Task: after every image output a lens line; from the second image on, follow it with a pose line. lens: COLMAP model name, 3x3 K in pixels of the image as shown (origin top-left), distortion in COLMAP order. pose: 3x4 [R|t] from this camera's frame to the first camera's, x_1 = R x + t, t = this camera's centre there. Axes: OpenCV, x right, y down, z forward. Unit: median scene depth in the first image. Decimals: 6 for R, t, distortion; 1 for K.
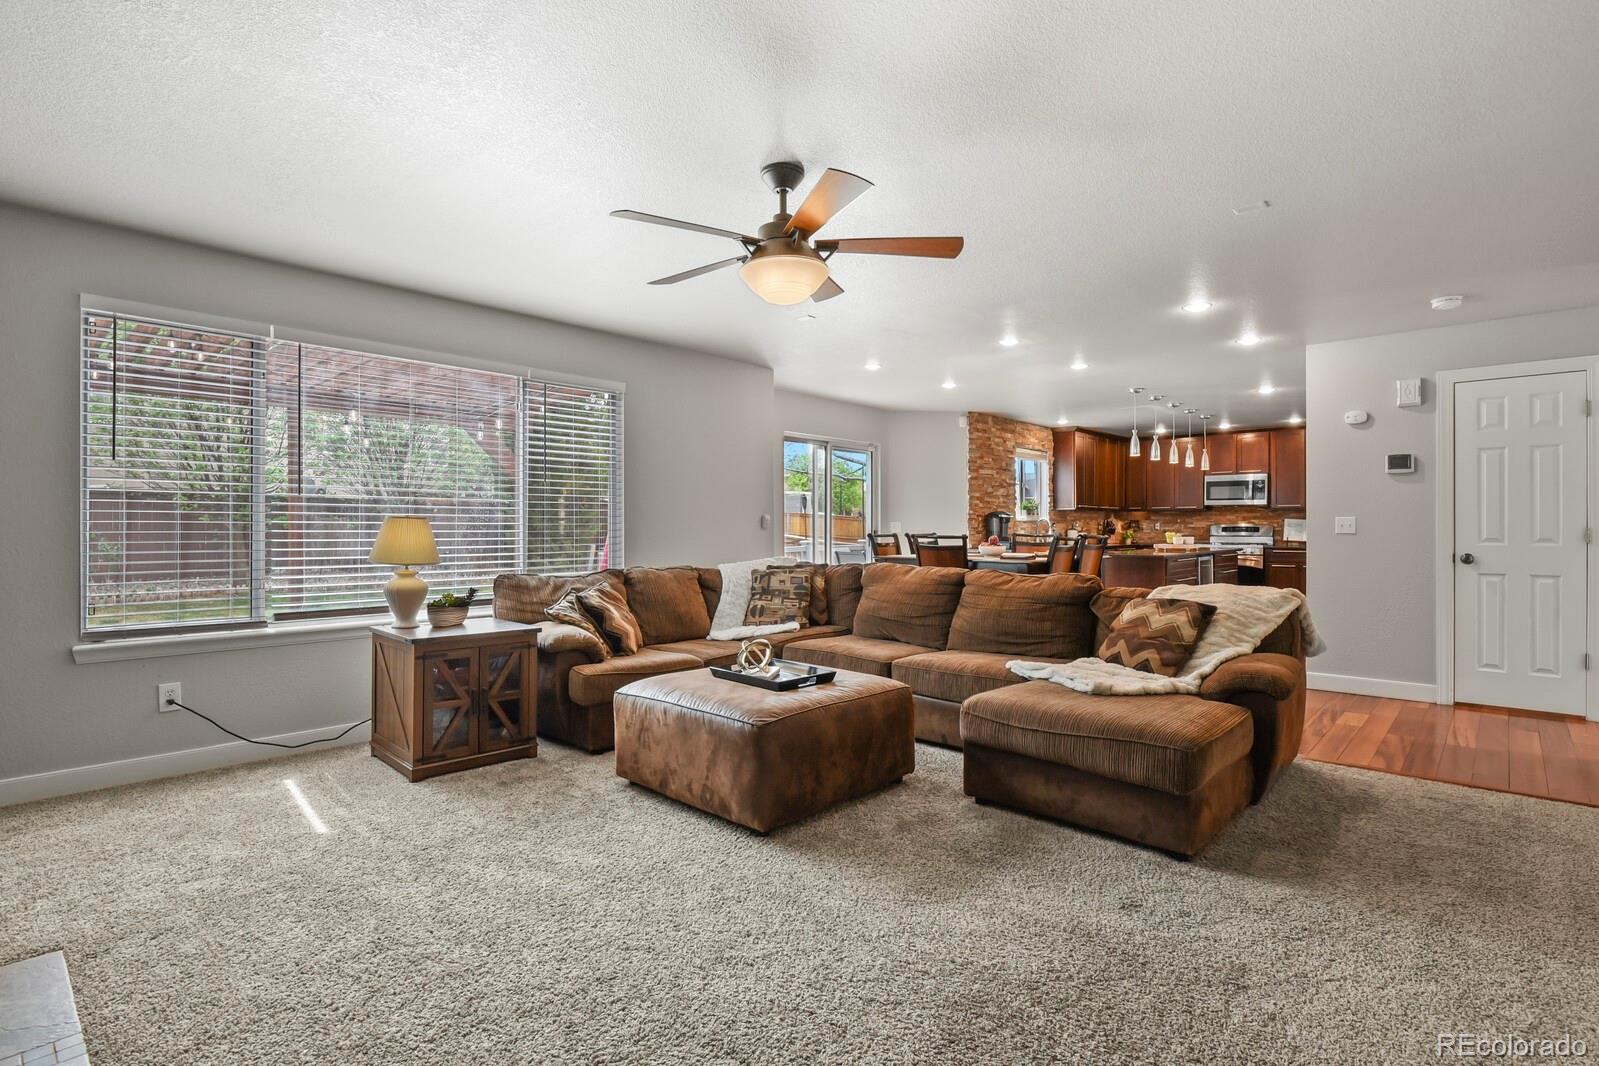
lens RADIAL K [[777.6, 0, 799.8], [0, 777.6, 529.4], [0, 0, 1]] dist [-0.003537, -0.006023]
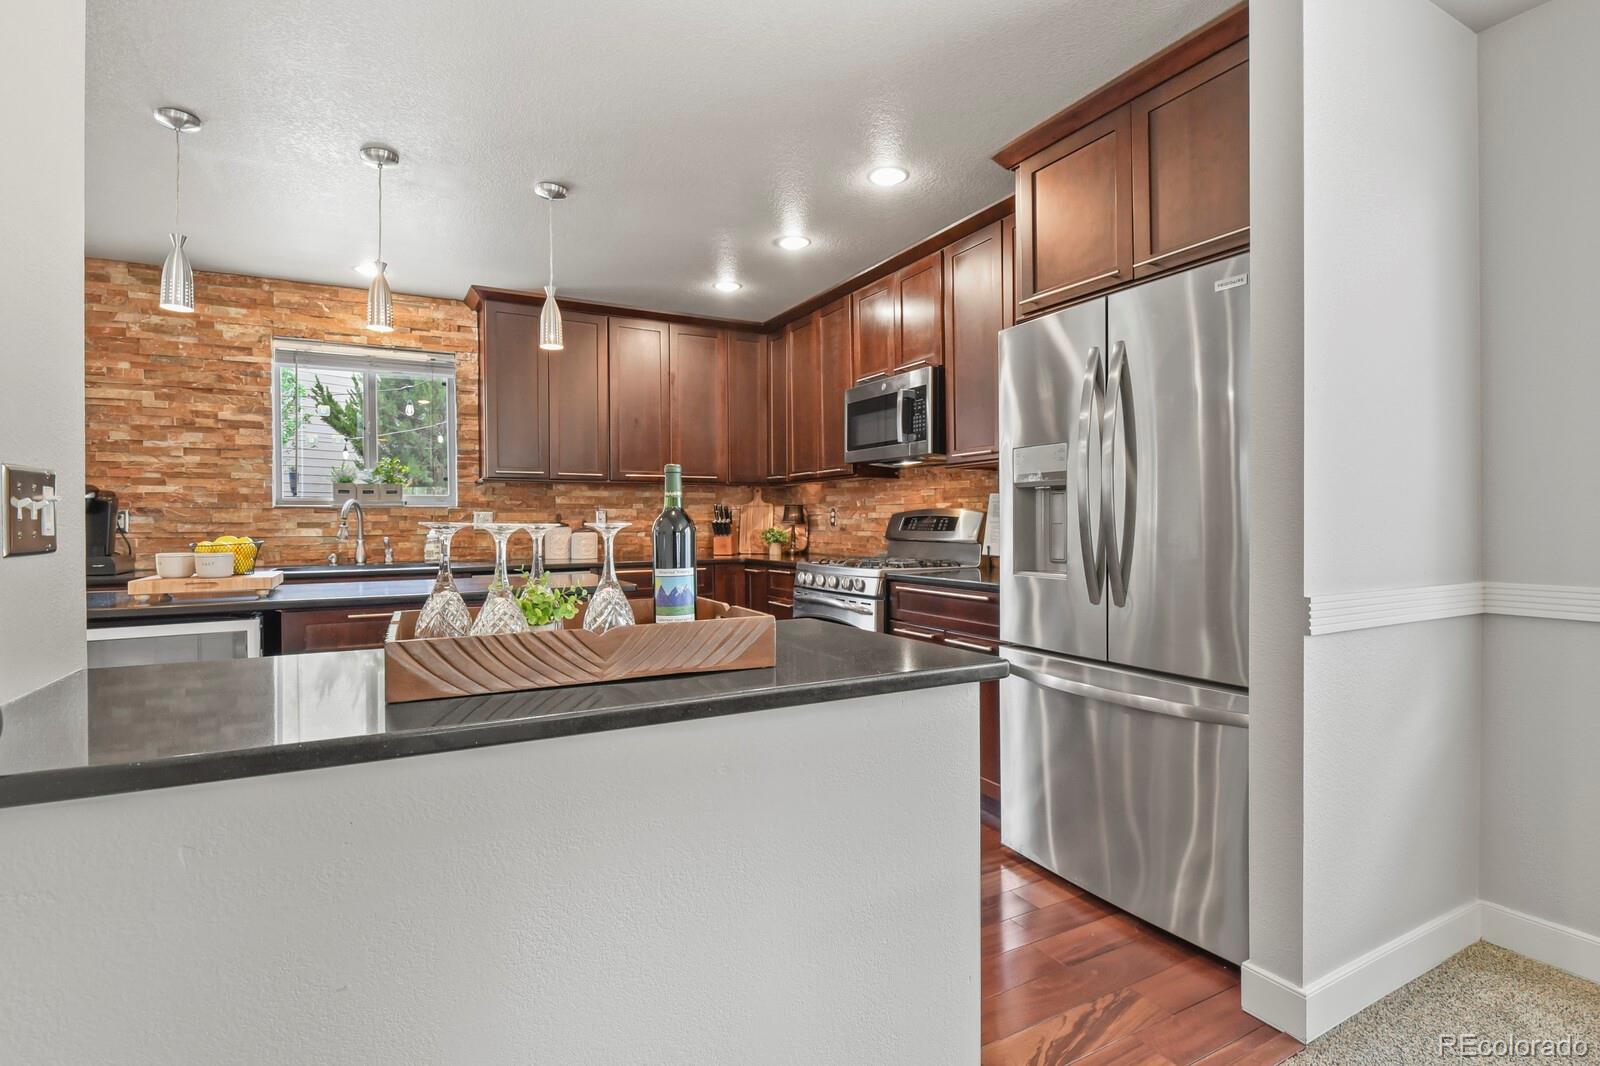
lens RADIAL K [[778.1, 0, 804.6], [0, 778.1, 533.0], [0, 0, 1]] dist [-0.003537, -0.006023]
pose [[0.946448, -0.001482, -0.322853, 0.670582], [0.005450, 0.999920, 0.011387, -0.000167], [0.322810, -0.012536, 0.946381, 0.652945]]
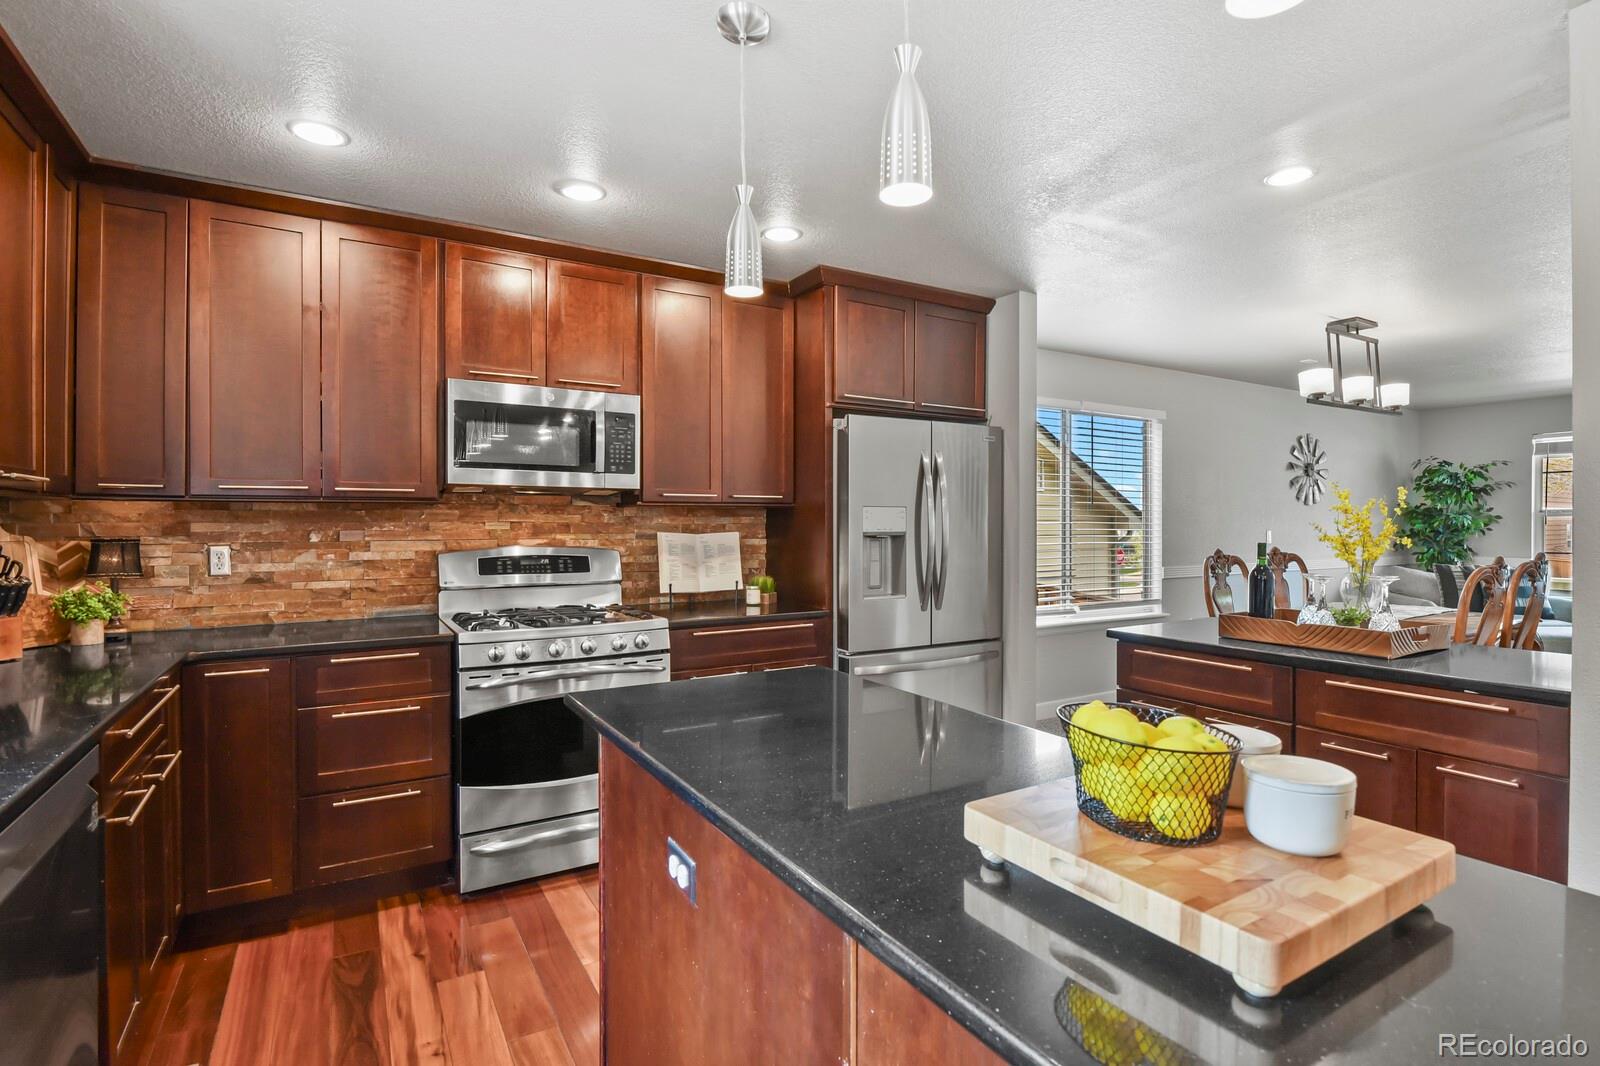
lens RADIAL K [[778.1, 0, 802.1], [0, 778.1, 525.7], [0, 0, 1]] dist [-0.003537, -0.006023]
pose [[0.282668, -0.001193, 0.959217, 0.309309], [0.006316, 0.999980, -0.000617, -0.016098], [-0.959197, 0.006232, 0.282670, 0.851540]]
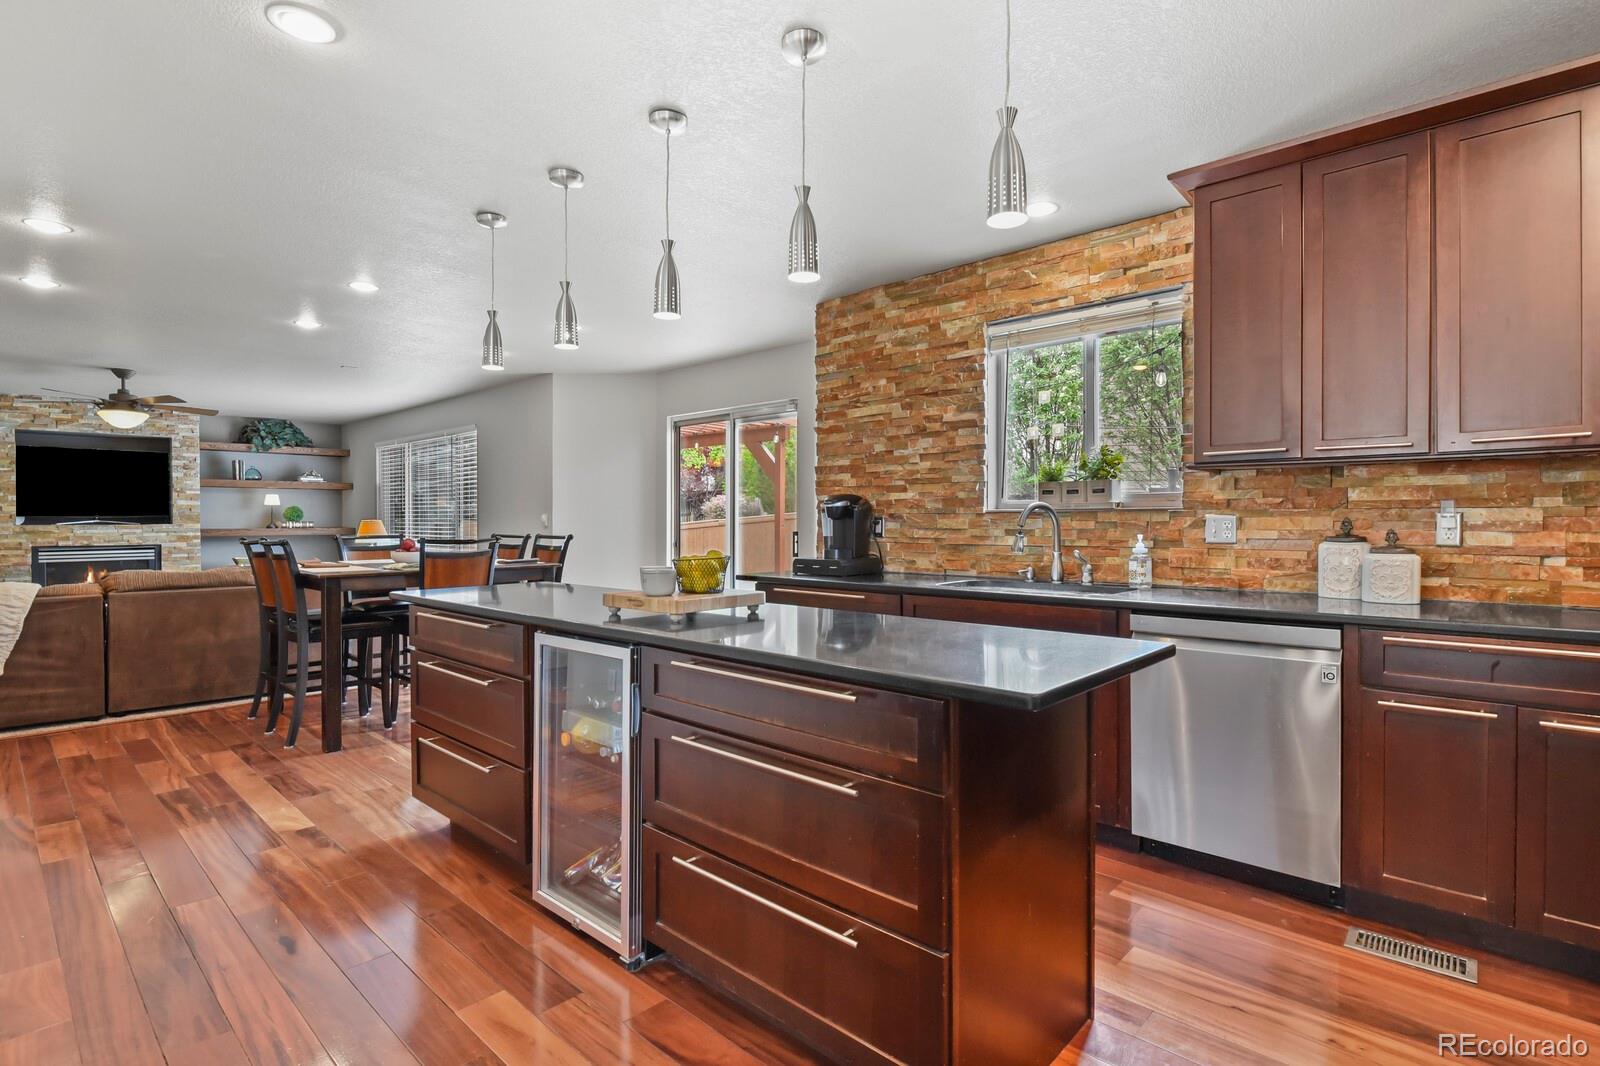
lens RADIAL K [[778.1, 0, 806.0], [0, 778.1, 528.4], [0, 0, 1]] dist [-0.003537, -0.006023]
pose [[-0.002923, 0.014787, -0.999886, 0.645218], [0.004406, 0.999881, 0.014774, -0.008910], [0.999986, -0.004362, -0.002988, 0.869566]]
